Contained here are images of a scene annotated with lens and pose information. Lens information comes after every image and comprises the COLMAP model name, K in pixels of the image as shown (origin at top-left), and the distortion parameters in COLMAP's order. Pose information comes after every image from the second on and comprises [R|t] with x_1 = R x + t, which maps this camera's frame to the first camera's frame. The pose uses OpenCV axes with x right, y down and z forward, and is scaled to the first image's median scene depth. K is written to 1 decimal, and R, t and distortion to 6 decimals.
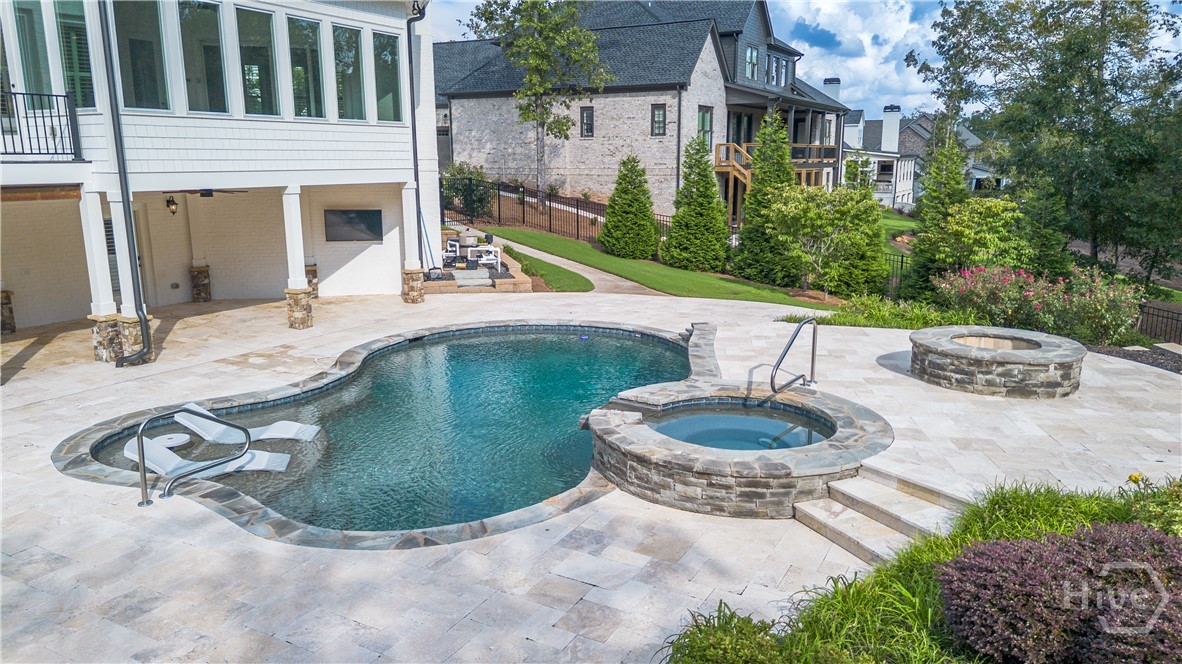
lens RADIAL K [[832.2, 0, 592.3], [0, 832.2, 334.3], [0, 0, 1]] dist [0.084775, -0.095897]
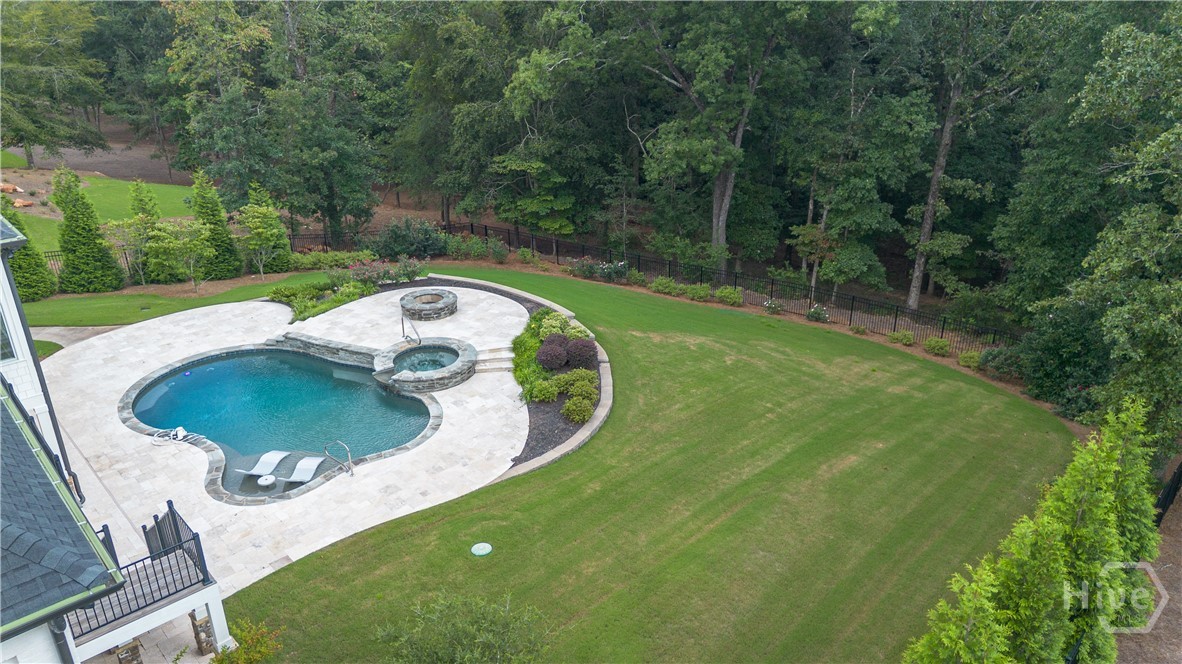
lens RADIAL K [[832.2, 0, 592.3], [0, 832.2, 334.3], [0, 0, 1]] dist [0.084775, -0.095897]
pose [[0.307830, -0.385756, 0.869732, -1.372766], [0.202500, 0.919739, 0.336264, -0.532660], [-0.929642, 0.072608, 0.361239, -0.383881]]
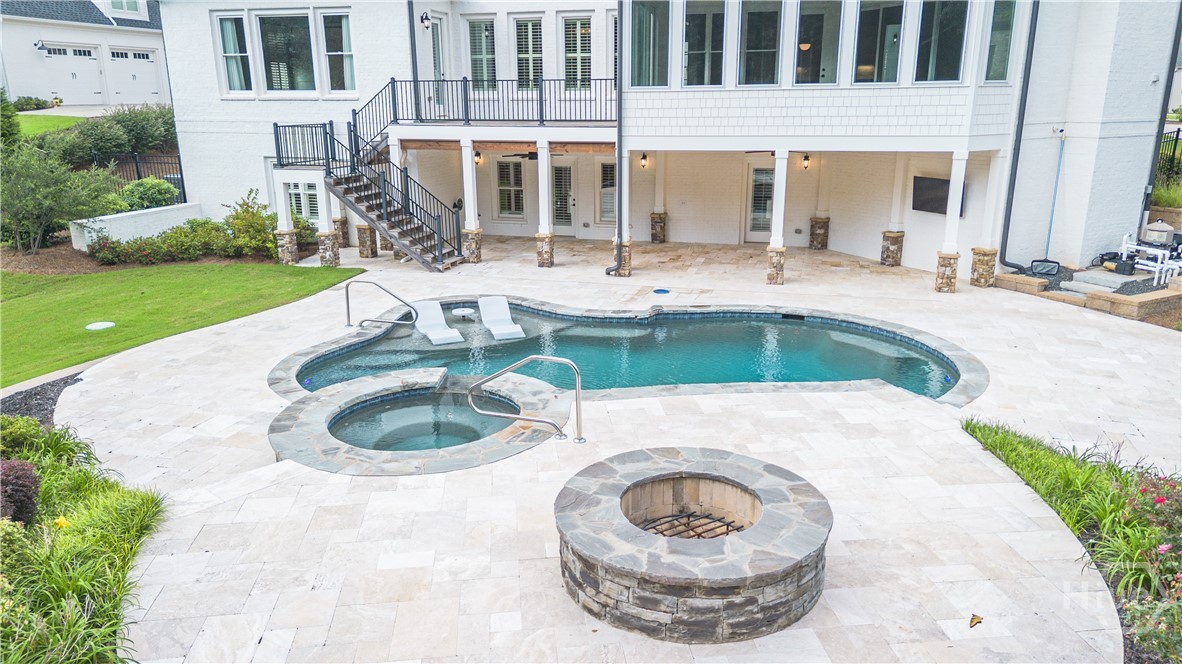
lens RADIAL K [[832.2, 0, 592.3], [0, 832.2, 334.3], [0, 0, 1]] dist [0.084775, -0.095897]
pose [[0.231476, 0.266265, -0.935693, 0.721975], [-0.196375, 0.954805, 0.223124, -0.161314], [0.952815, 0.132099, 0.273303, 0.573655]]
